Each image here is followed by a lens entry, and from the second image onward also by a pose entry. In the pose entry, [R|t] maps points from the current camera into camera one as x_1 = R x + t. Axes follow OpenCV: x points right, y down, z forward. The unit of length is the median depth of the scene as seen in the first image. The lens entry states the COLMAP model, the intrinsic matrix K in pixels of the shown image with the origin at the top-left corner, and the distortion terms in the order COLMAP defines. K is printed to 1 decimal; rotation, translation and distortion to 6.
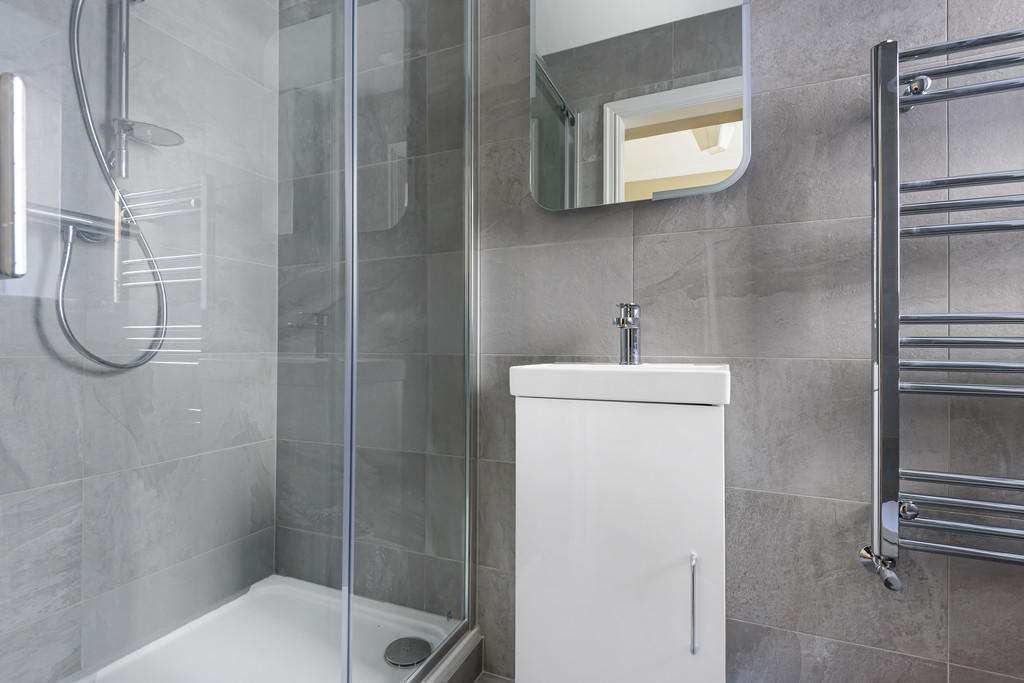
lens RADIAL K [[469.7, 0, 512.4], [0, 469.7, 342.5], [0, 0, 1]] dist [0.018769, -0.003658]
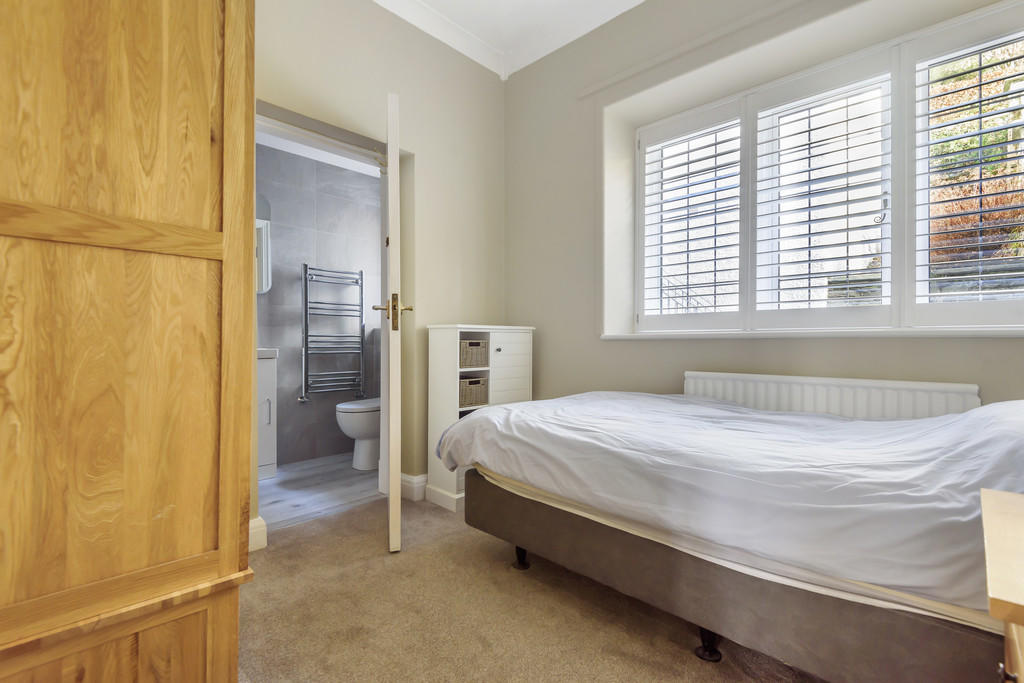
lens RADIAL K [[469.7, 0, 509.7], [0, 469.7, 340.8], [0, 0, 1]] dist [0.018769, -0.003658]
pose [[0.354205, -0.000552, 0.935168, -2.172021], [-0.007494, 0.999966, 0.003429, -0.030966], [-0.935138, -0.008223, 0.354189, -1.873920]]
